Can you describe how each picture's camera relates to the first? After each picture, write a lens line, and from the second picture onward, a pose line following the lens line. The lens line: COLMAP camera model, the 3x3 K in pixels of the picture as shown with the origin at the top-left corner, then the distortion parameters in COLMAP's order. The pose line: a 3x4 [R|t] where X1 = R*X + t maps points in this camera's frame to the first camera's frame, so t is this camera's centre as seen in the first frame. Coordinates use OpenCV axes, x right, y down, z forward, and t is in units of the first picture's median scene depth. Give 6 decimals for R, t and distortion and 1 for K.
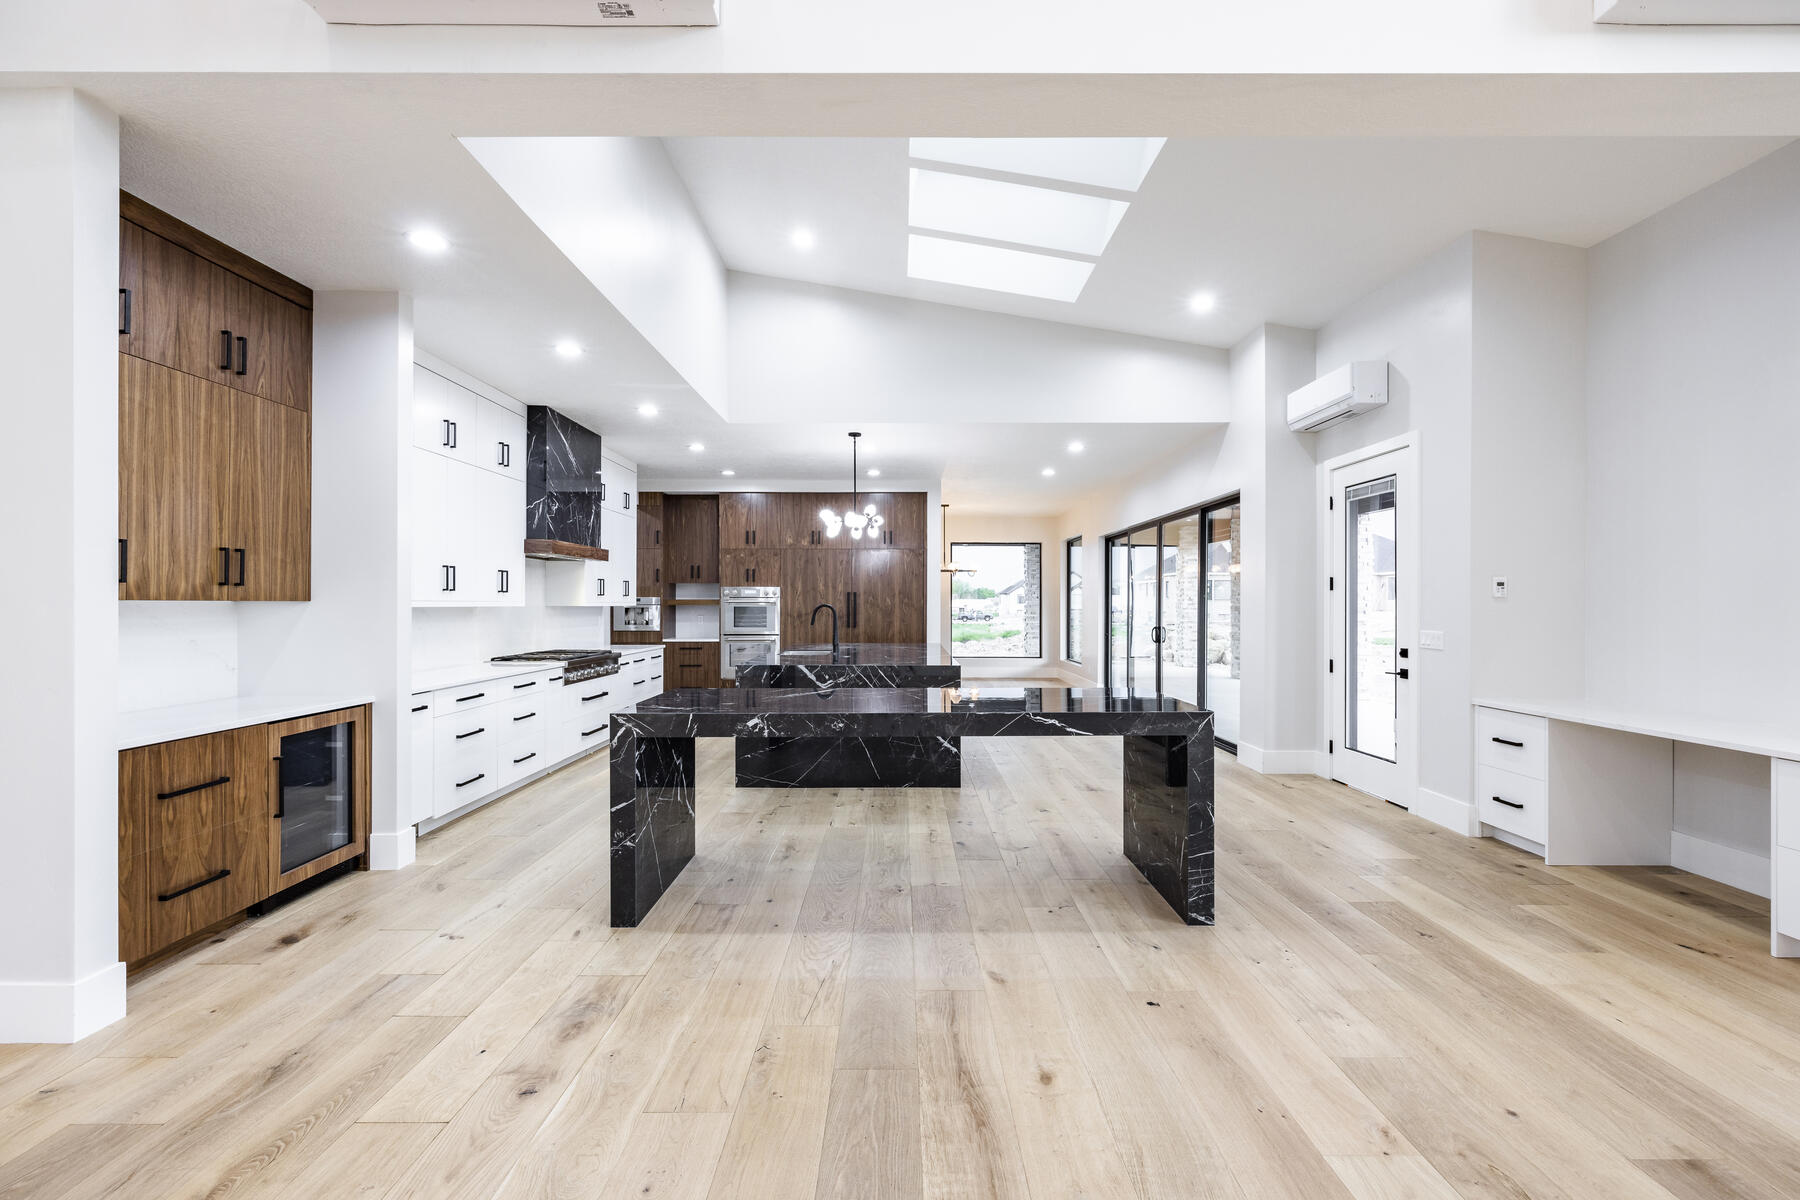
lens RADIAL K [[820.8, 0, 867.4], [0, 820.8, 605.9], [0, 0, 1]] dist [-0.002024, -0.000050]
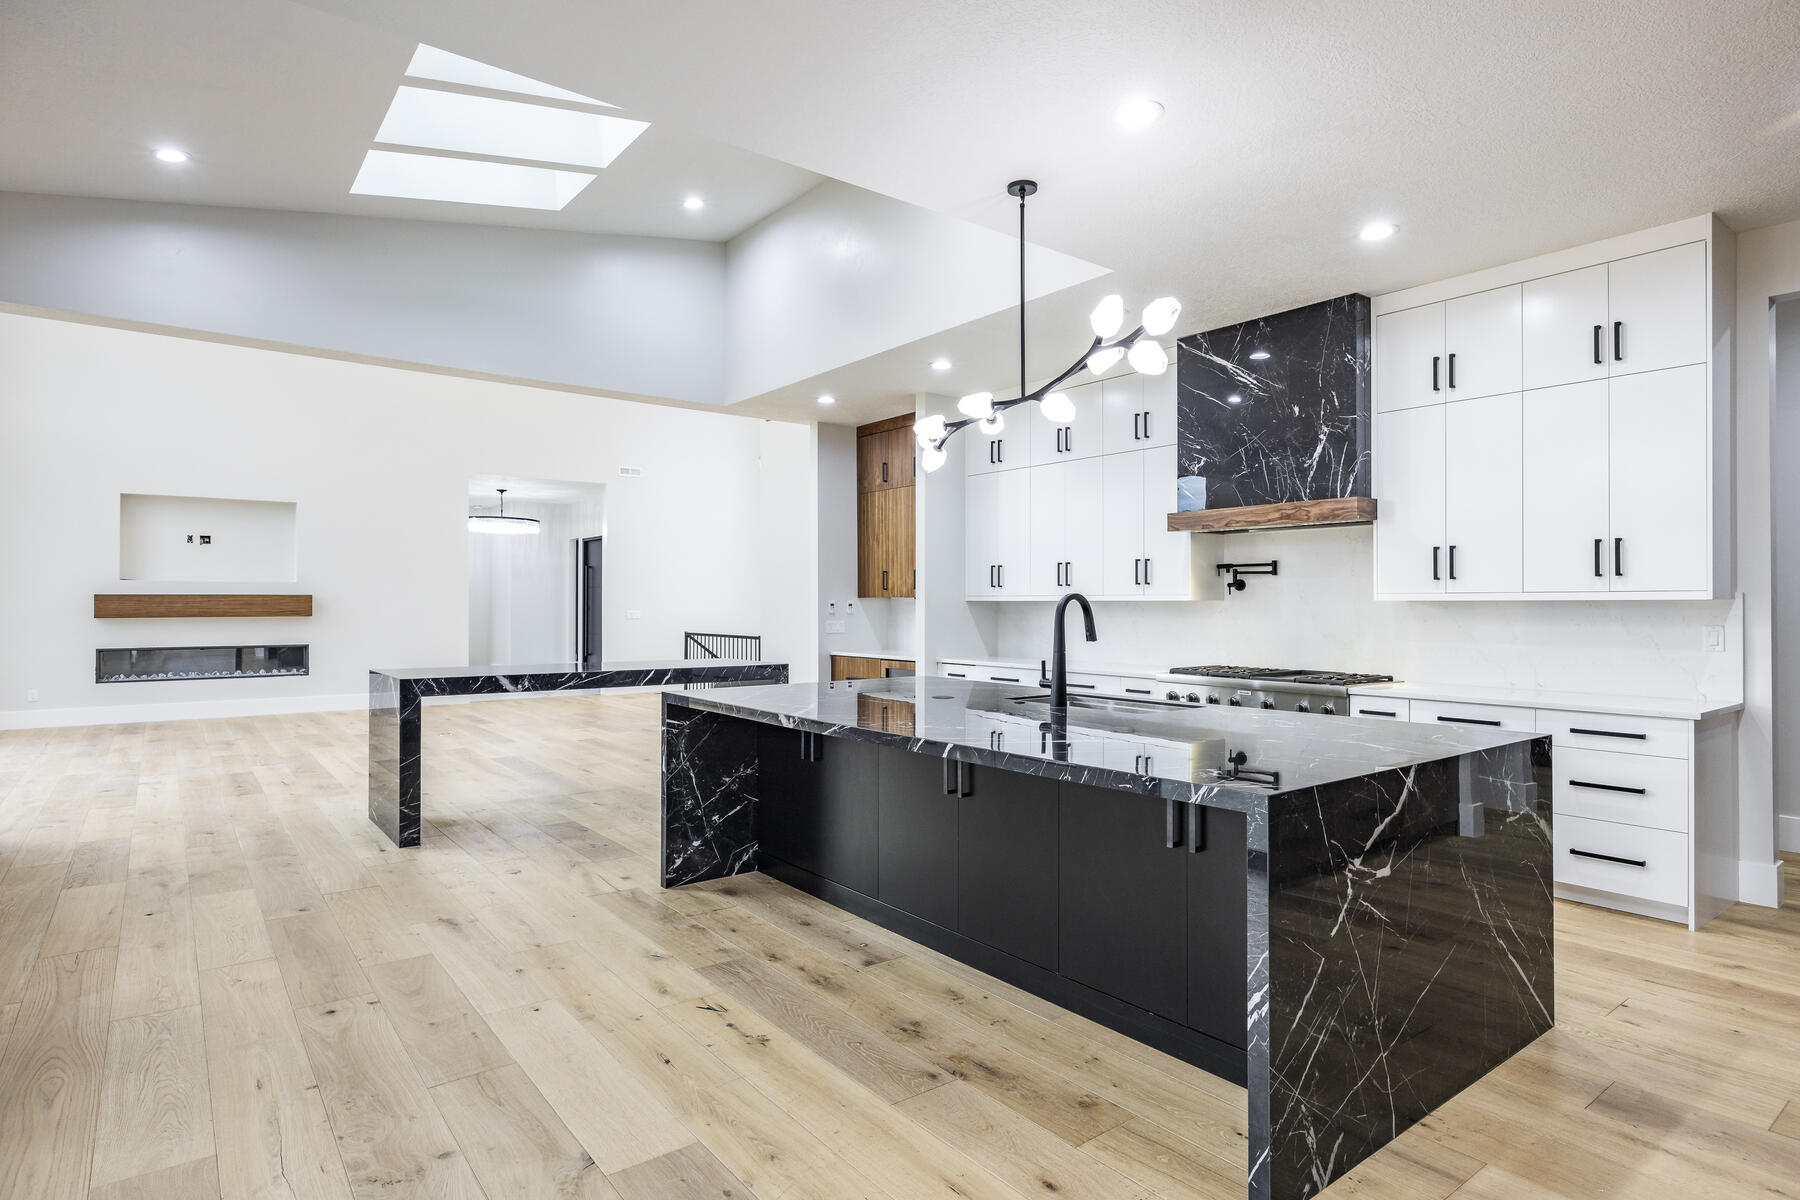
lens RADIAL K [[962.7, 0, 825.6], [0, 962.7, 602.6], [0, 0, 1]] dist [-0.002994, -0.002678]
pose [[-0.799252, -0.001818, -0.600994, 0.647114], [-0.002771, 0.999996, 0.000661, 0.004680], [0.600990, 0.002193, -0.799253, 2.402308]]
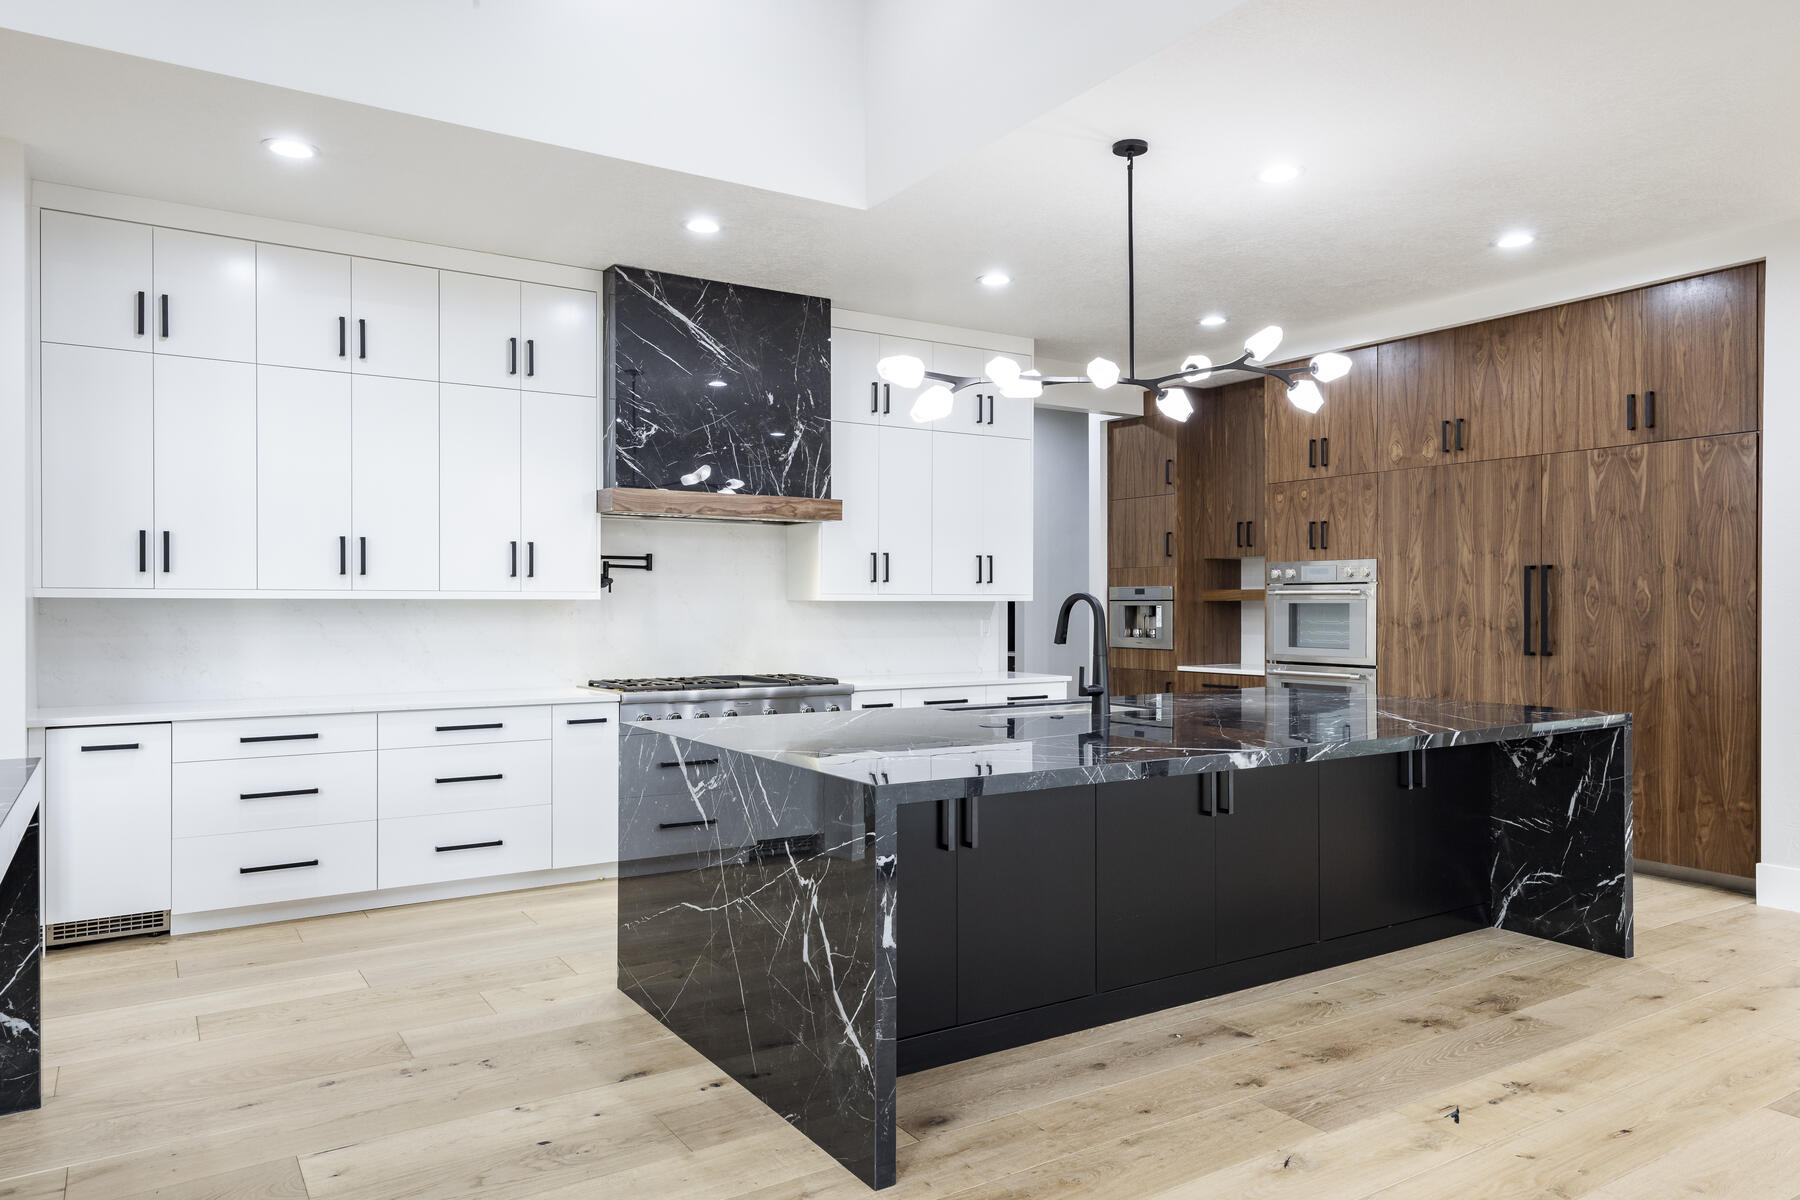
lens RADIAL K [[1163.5, 0, 882.0], [0, 1163.5, 610.0], [0, 0, 1]] dist [0.014314, 0.001956]
pose [[0.556963, 0.003684, -0.830529, 0.669386], [-0.002170, 0.999993, 0.002980, 0.008536], [0.830535, 0.000142, 0.556967, 1.080528]]
